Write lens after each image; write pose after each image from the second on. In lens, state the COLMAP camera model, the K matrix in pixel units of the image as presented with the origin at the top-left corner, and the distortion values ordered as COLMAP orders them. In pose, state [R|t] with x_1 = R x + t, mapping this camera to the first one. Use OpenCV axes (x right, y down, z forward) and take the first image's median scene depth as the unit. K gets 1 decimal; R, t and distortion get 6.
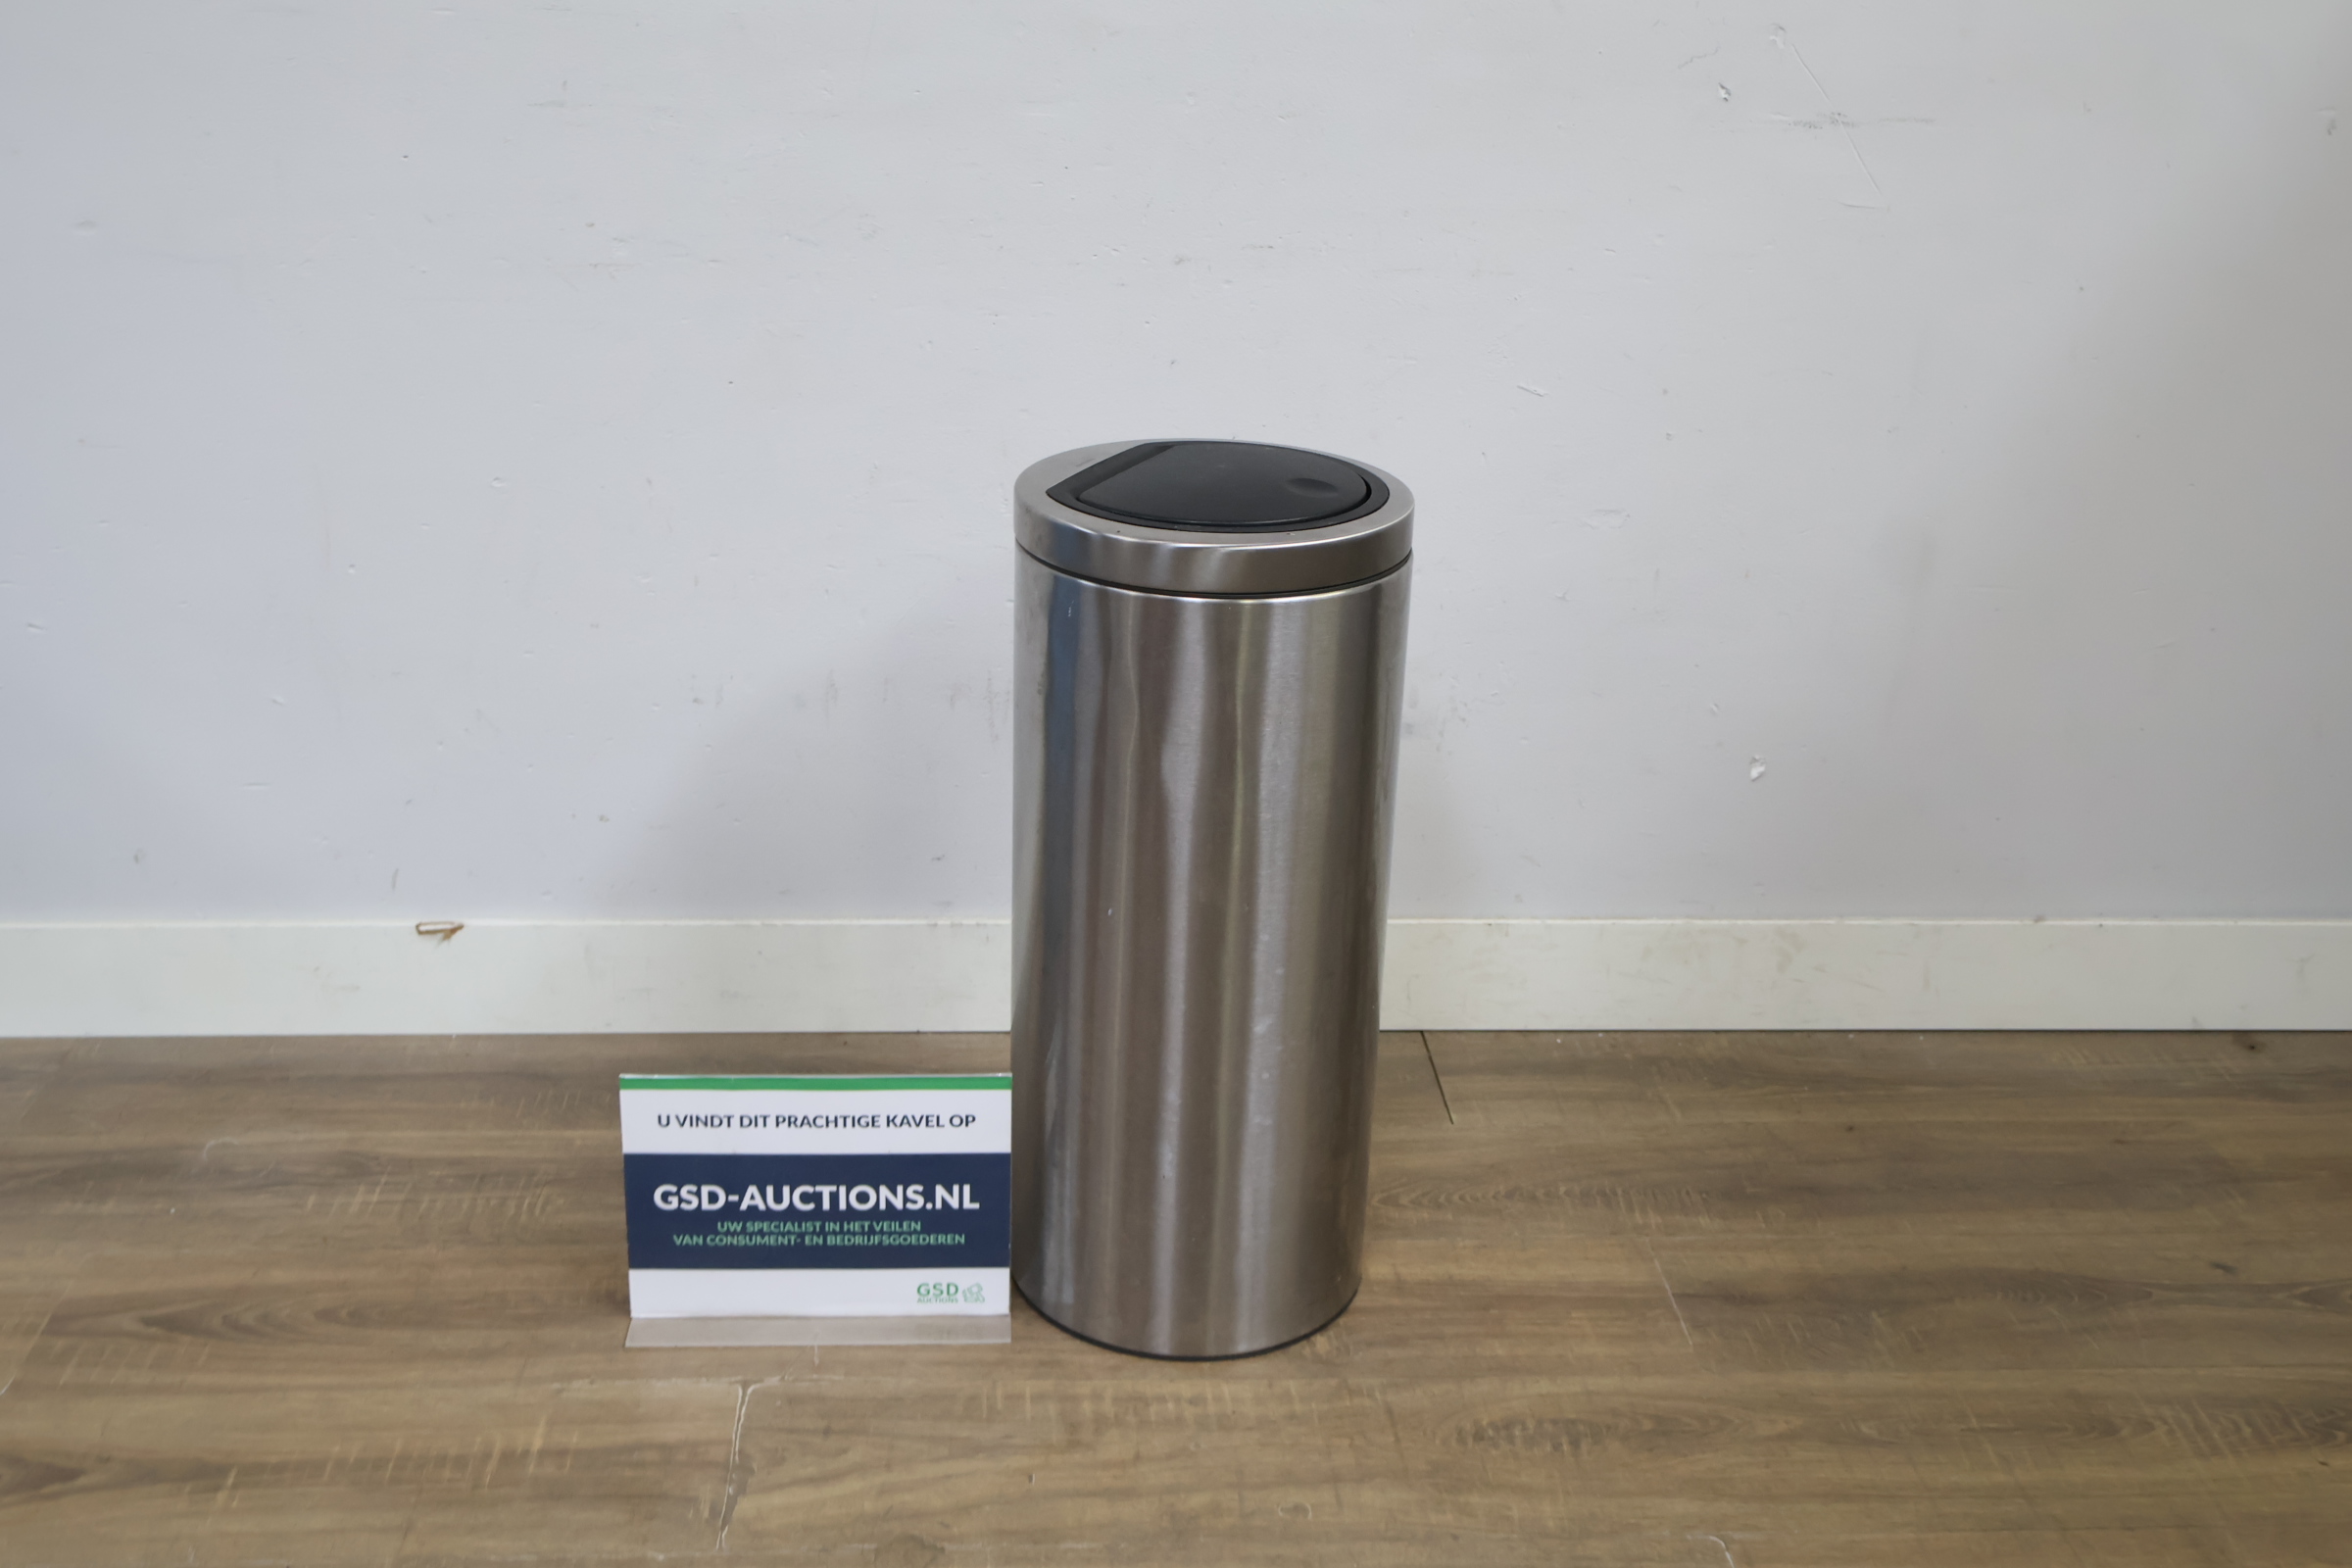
lens RADIAL K [[2542.1, 0, 1165.4], [0, 2542.1, 802.4], [0, 0, 1]] dist [-0.001727, 0.000000]
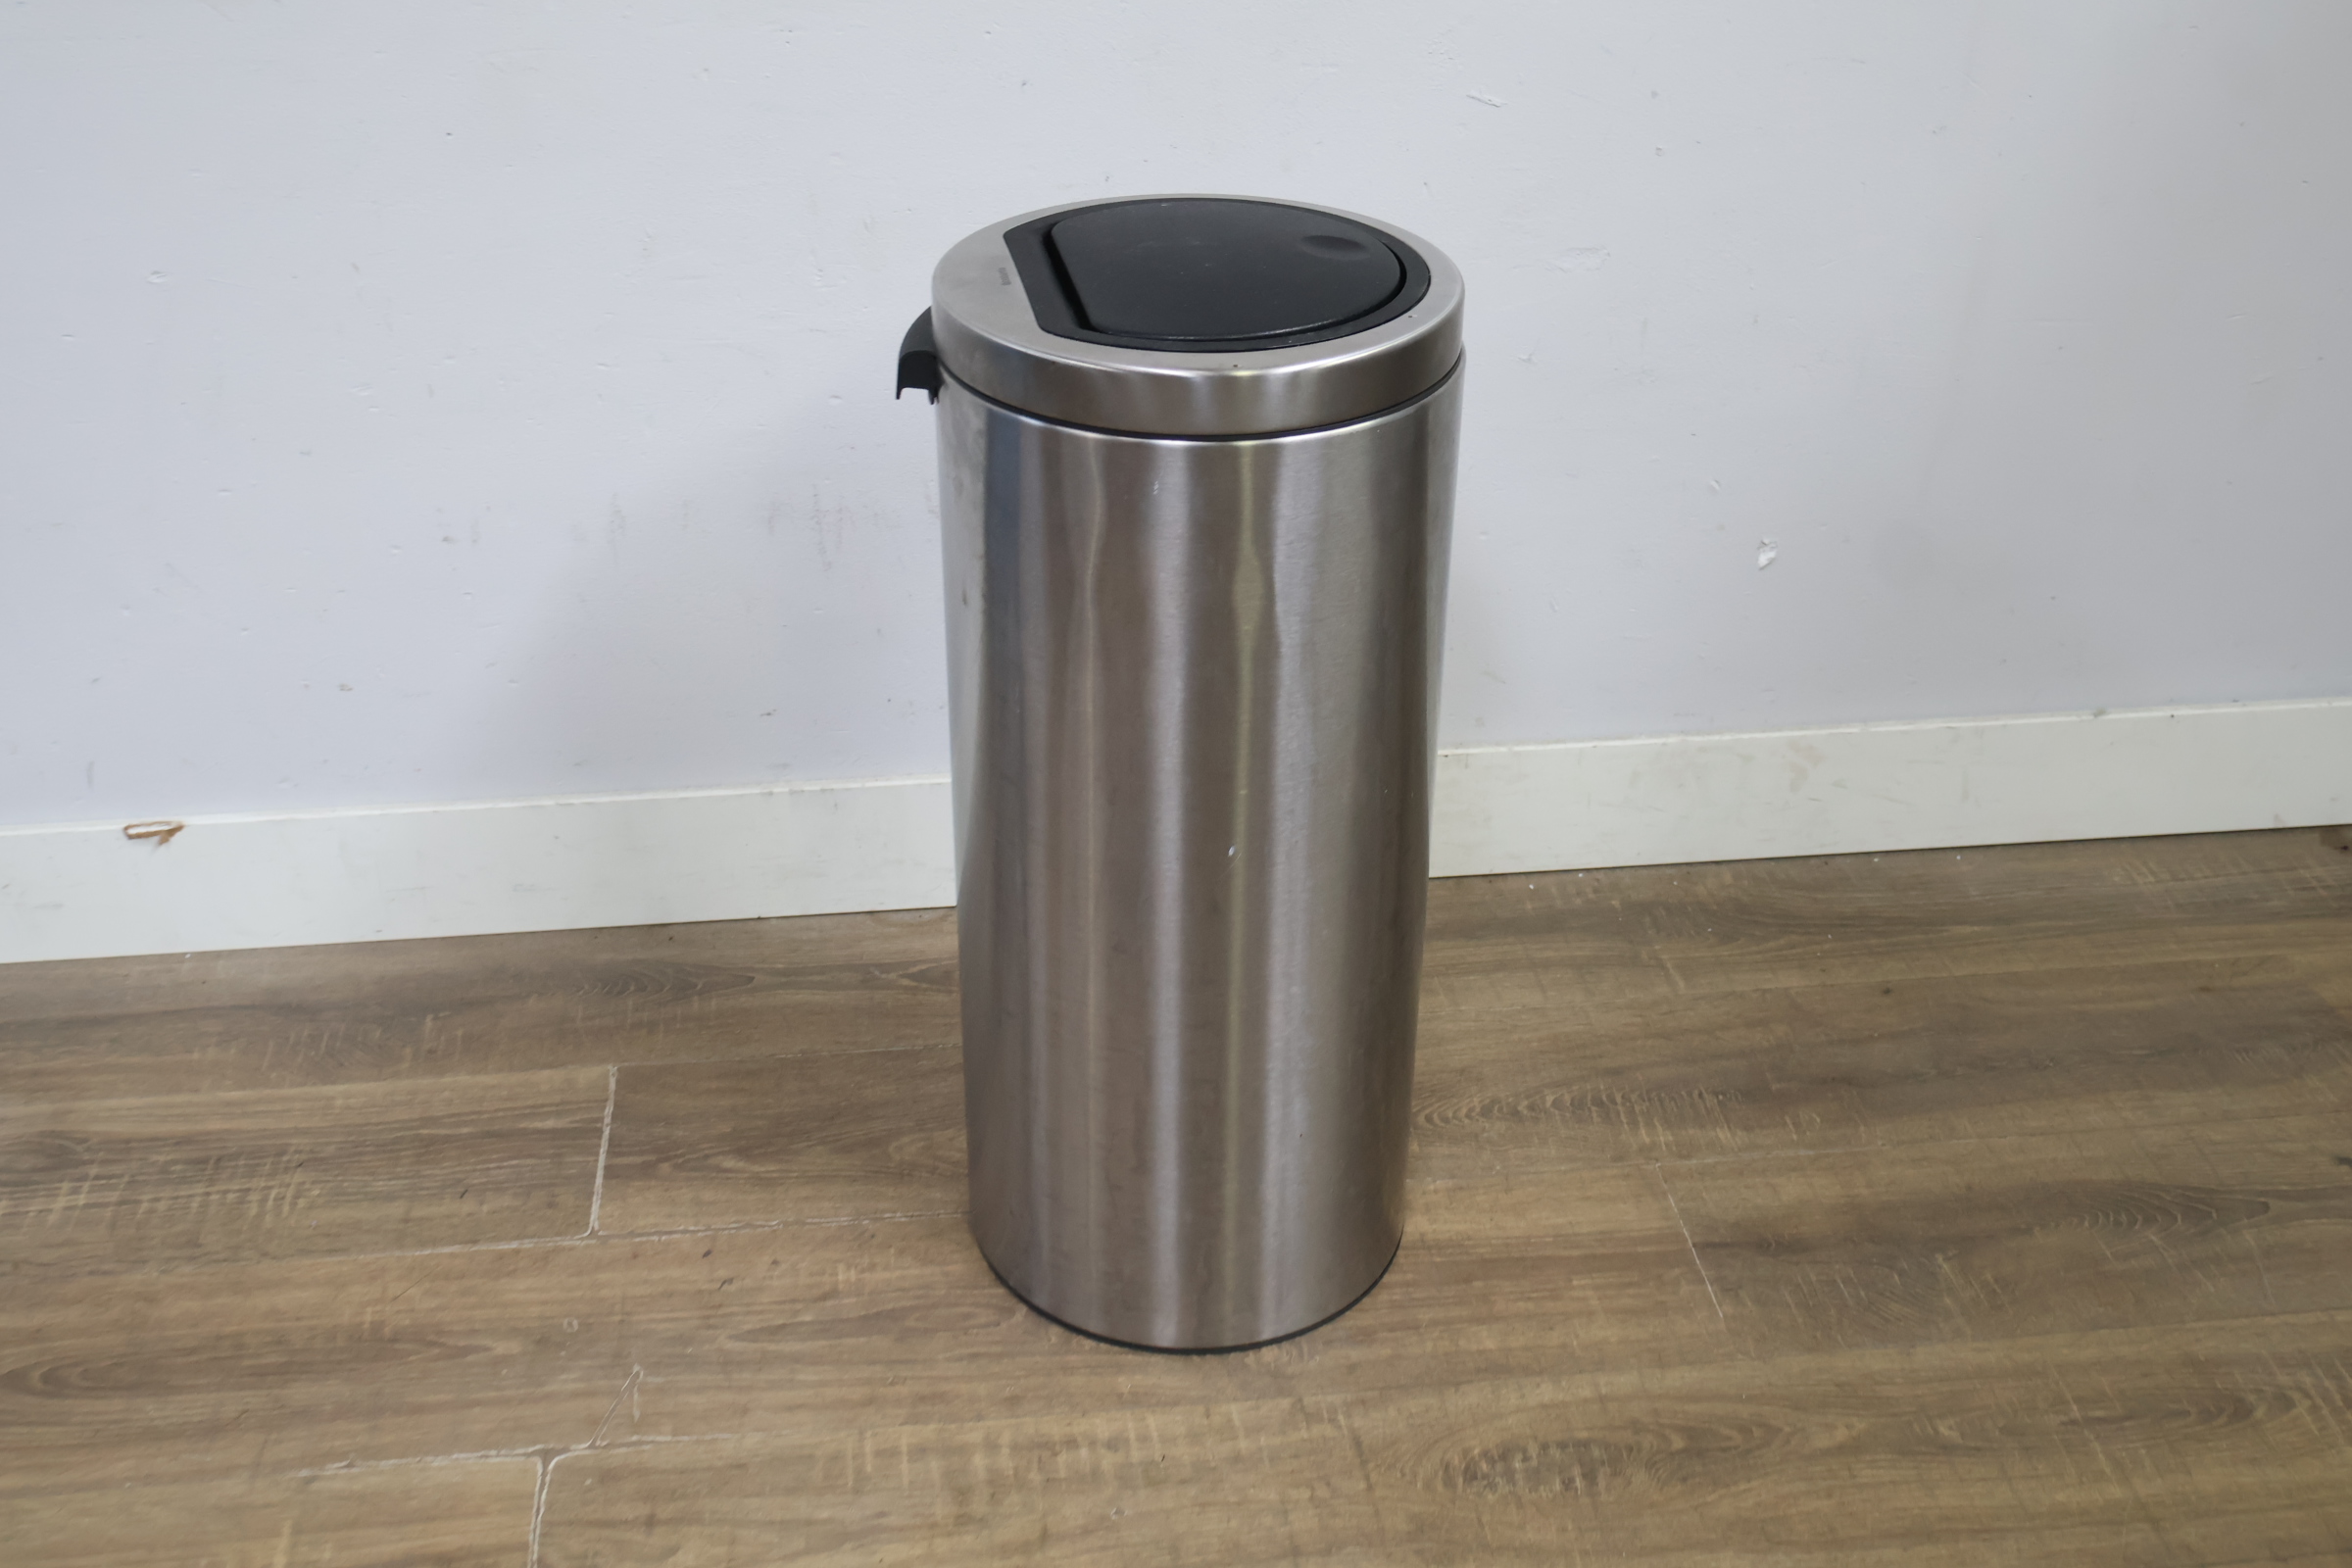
lens RADIAL K [[2542.1, 0, 1165.9], [0, 2542.1, 782.3], [0, 0, 1]] dist [-0.001727, 0.000000]
pose [[0.998227, -0.049359, 0.033273, 0.010240], [0.044172, 0.988910, 0.141798, -0.073172], [-0.039903, -0.140076, 0.989336, 0.211698]]
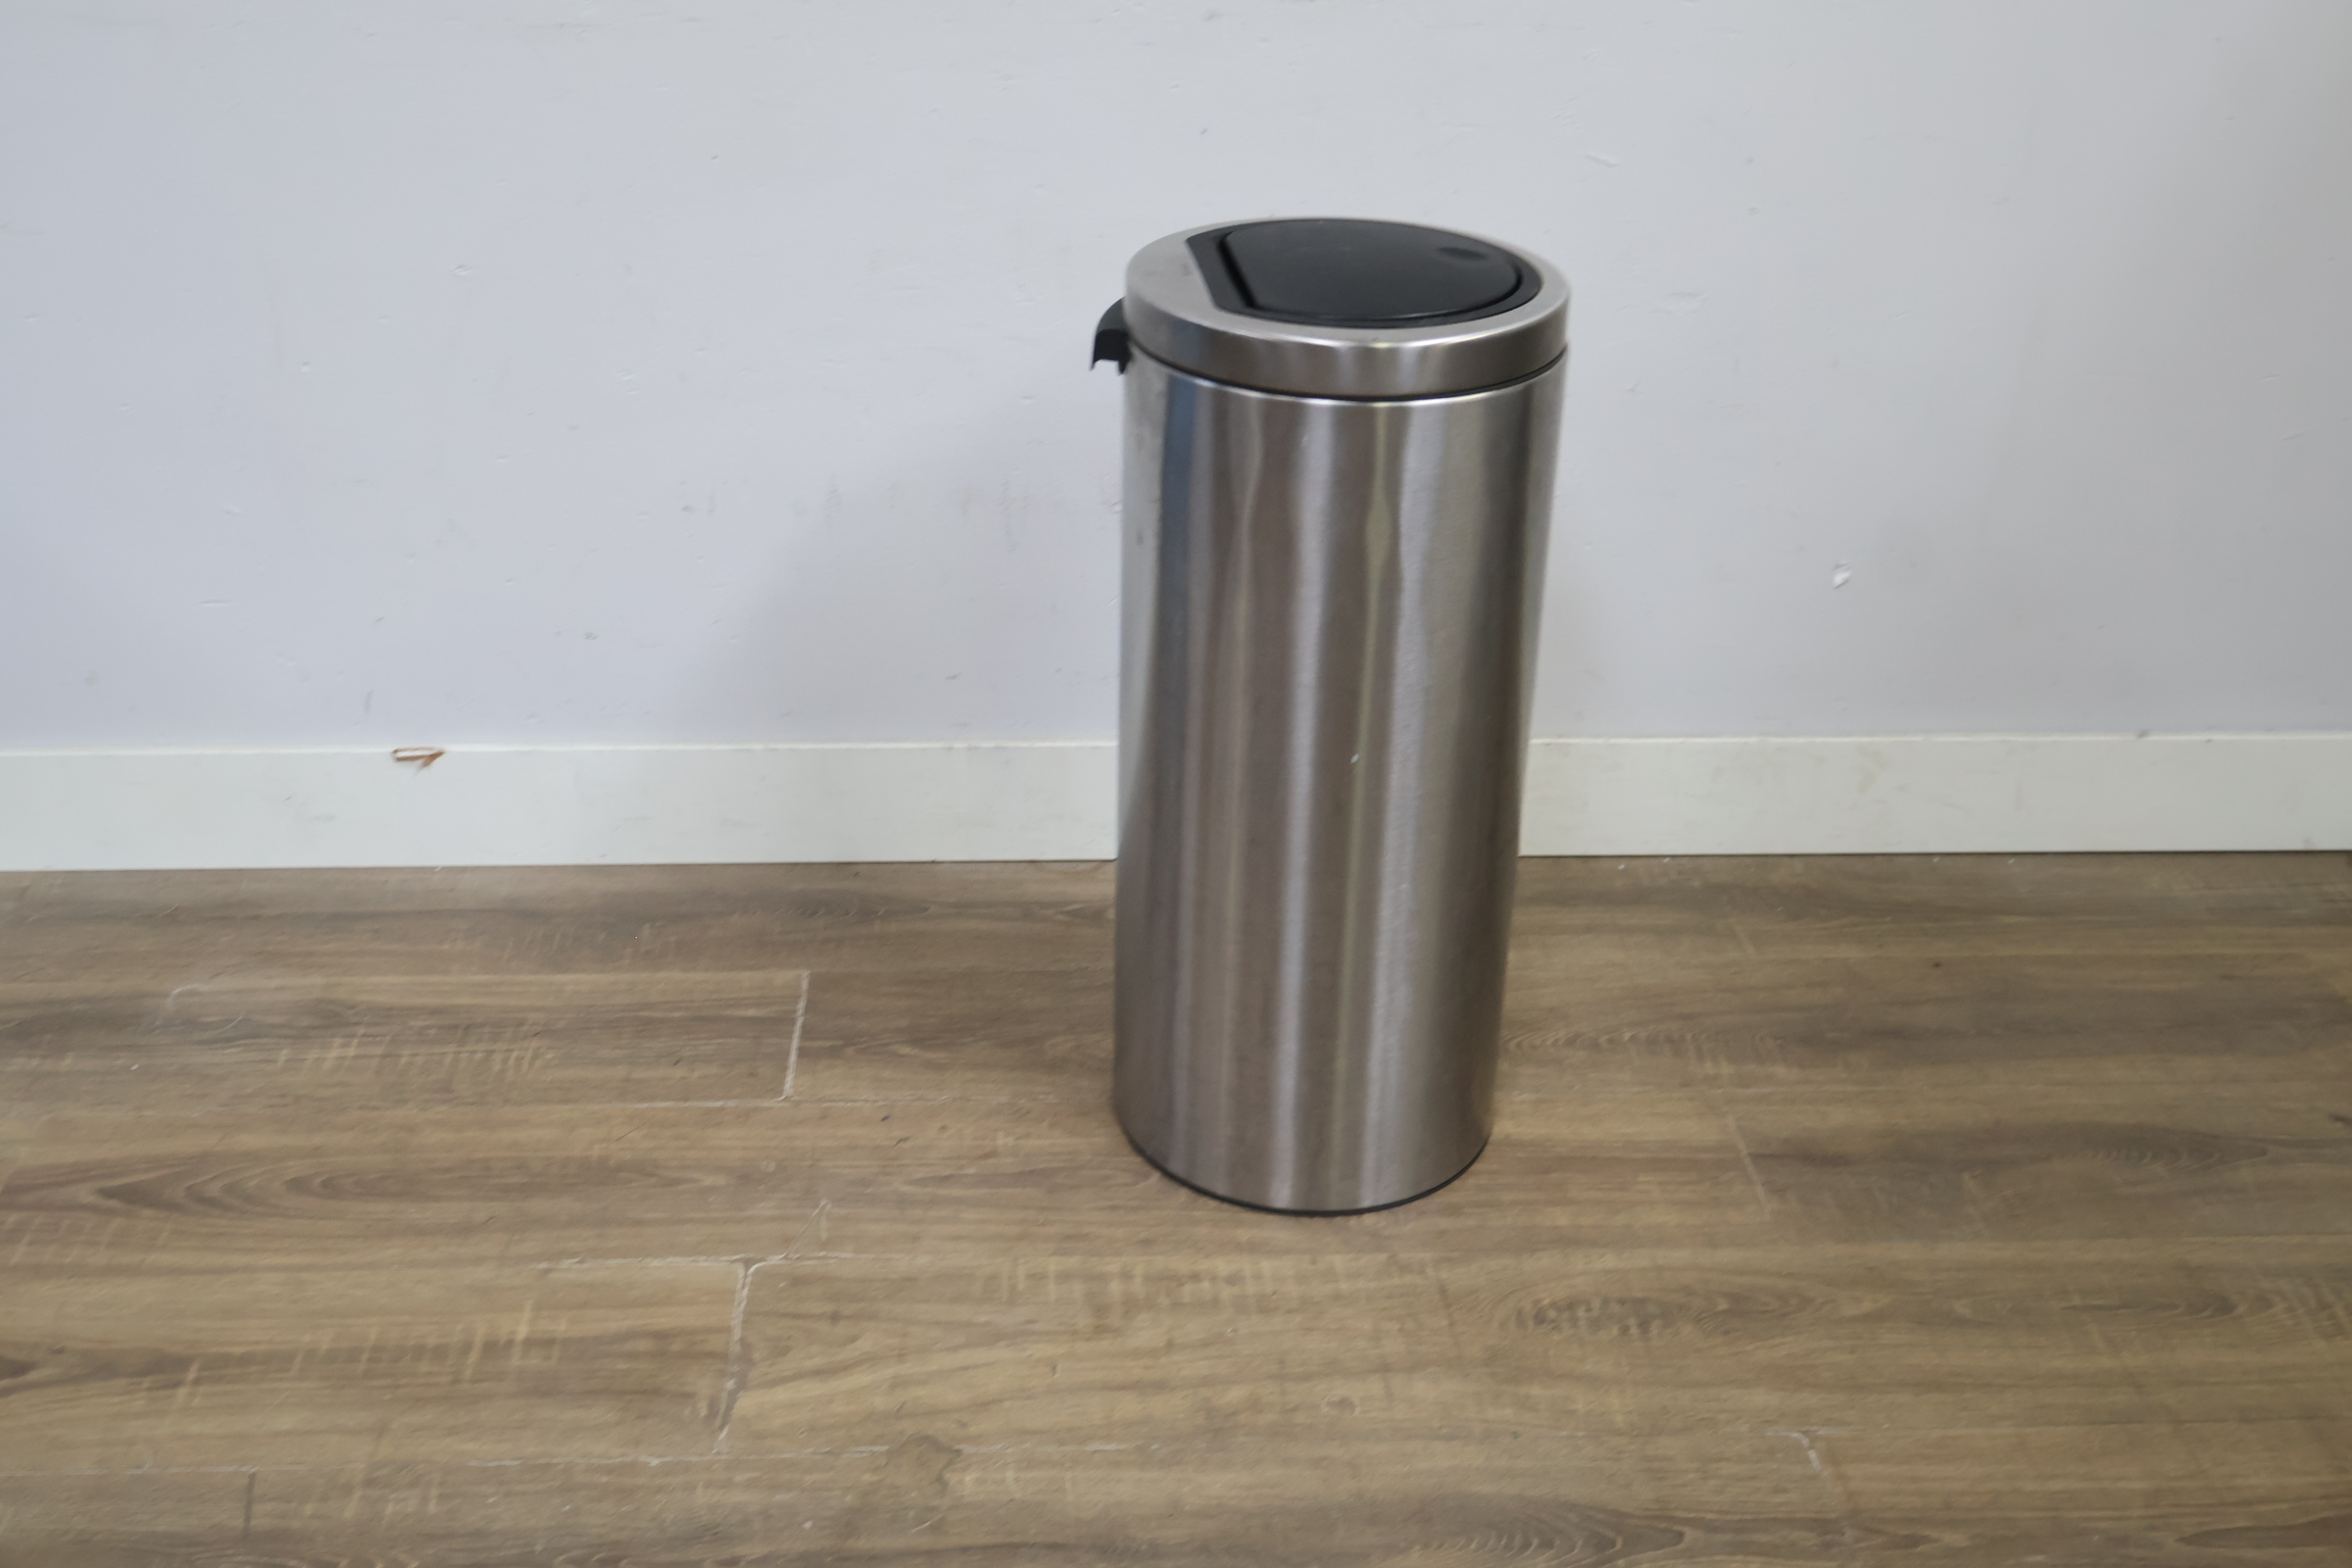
lens RADIAL K [[2542.1, 0, 1173.5], [0, 2542.1, 785.0], [0, 0, 1]] dist [-0.001727, 0.000000]
pose [[0.999929, -0.004609, -0.011021, 0.001100], [0.005584, 0.995912, 0.090158, -0.024203], [0.010561, -0.090213, 0.995867, 0.083965]]
